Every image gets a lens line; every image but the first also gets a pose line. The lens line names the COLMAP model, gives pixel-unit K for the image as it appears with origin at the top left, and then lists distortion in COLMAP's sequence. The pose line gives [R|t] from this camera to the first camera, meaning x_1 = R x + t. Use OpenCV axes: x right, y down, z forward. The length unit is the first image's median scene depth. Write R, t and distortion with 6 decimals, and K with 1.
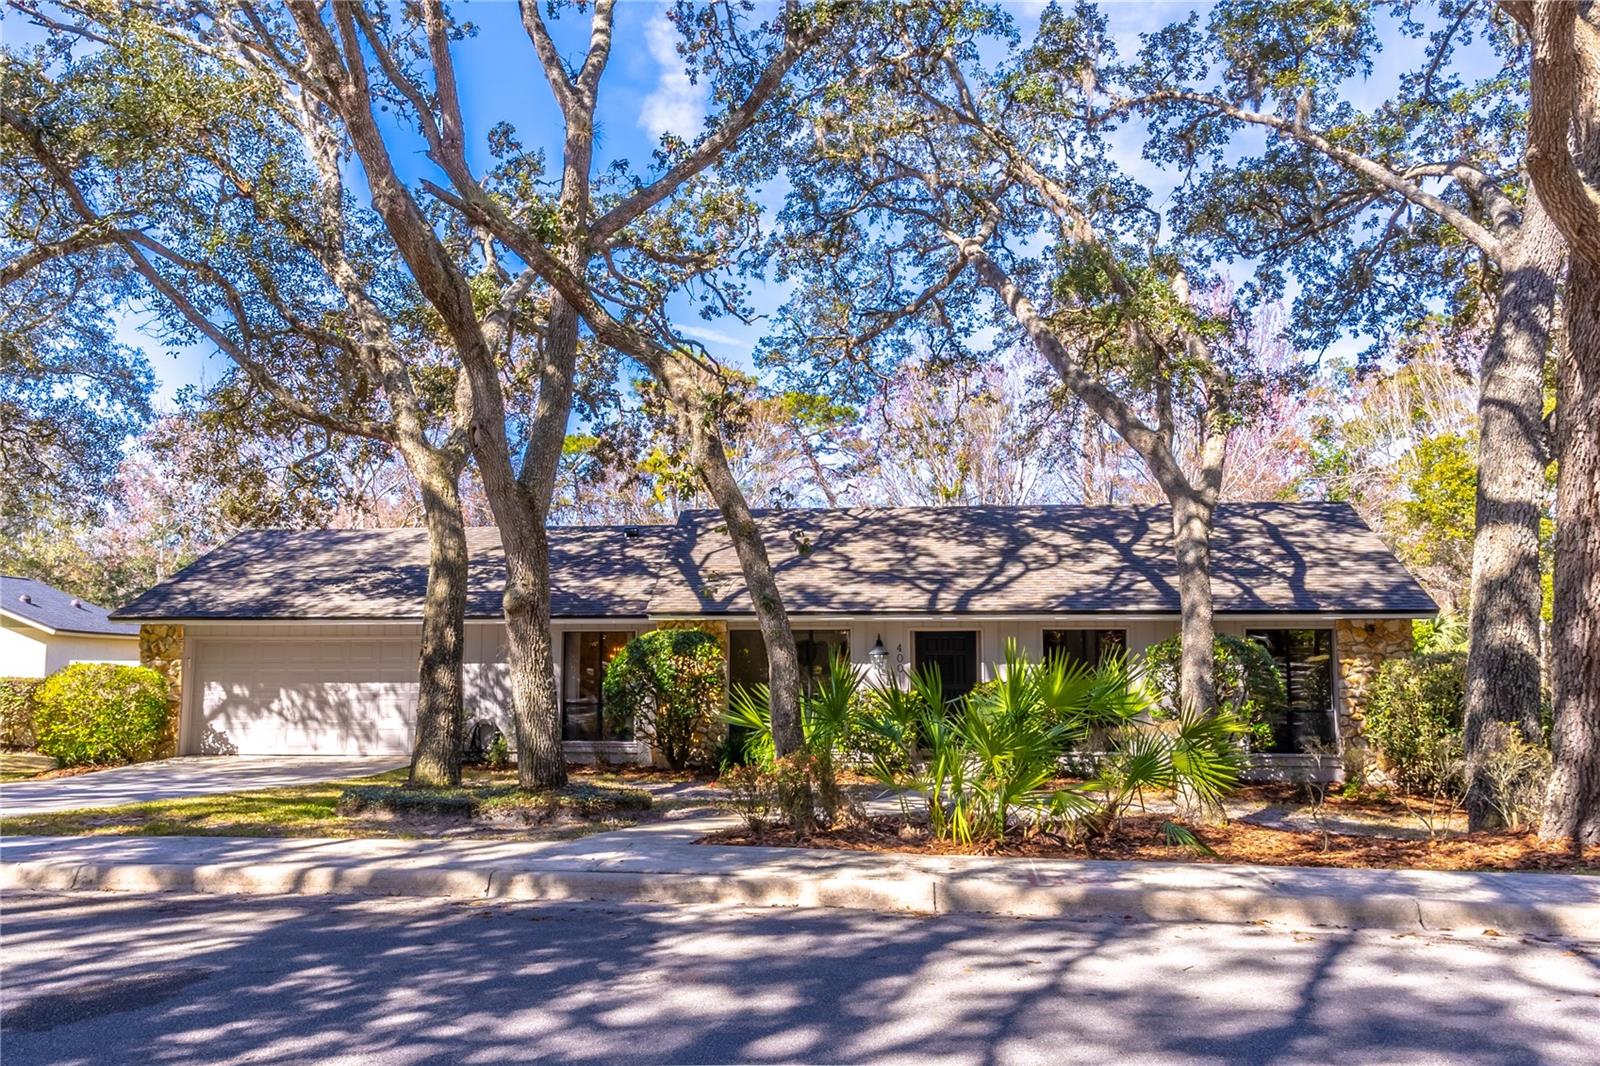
lens RADIAL K [[1178.3, 0, 802.2], [0, 1178.3, 552.6], [0, 0, 1]] dist [0.022477, 0.002426]
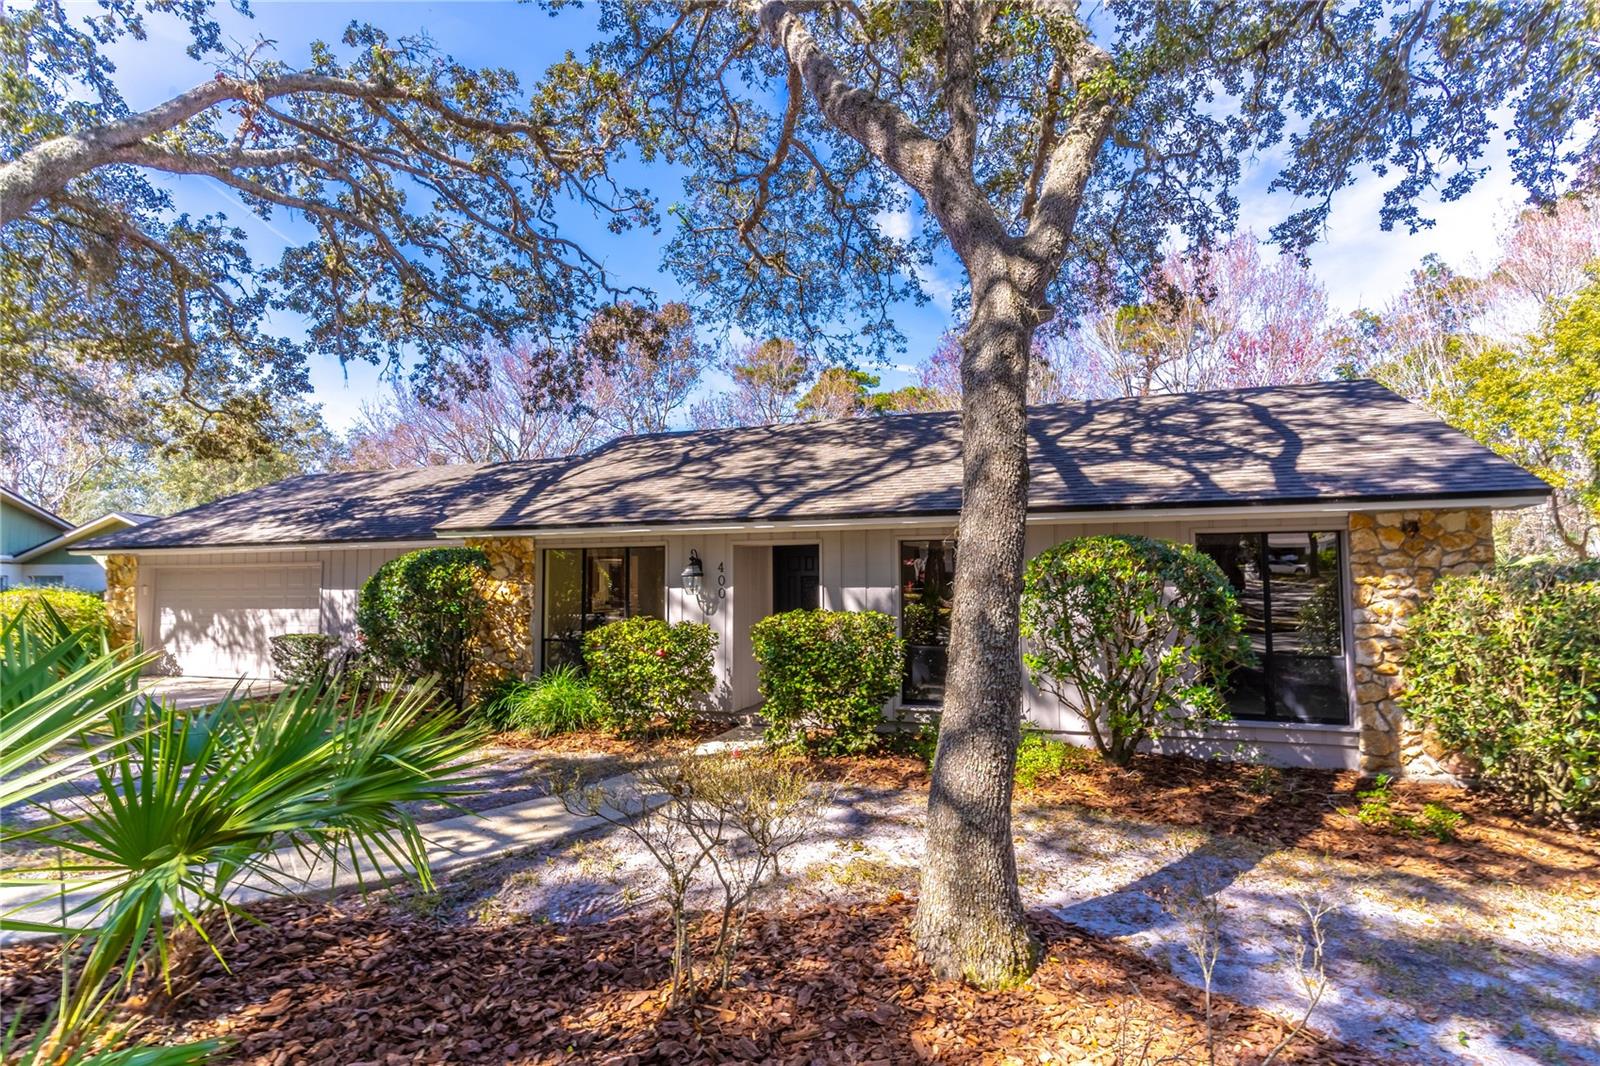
lens RADIAL K [[765.3, 0, 795.9], [0, 765.3, 538.6], [0, 0, 1]] dist [0.003150, 0.000774]
pose [[0.975888, -0.018771, -0.217465, 0.220940], [0.024710, 0.999391, 0.024623, 0.045639], [0.216871, -0.029402, 0.975757, 0.470994]]
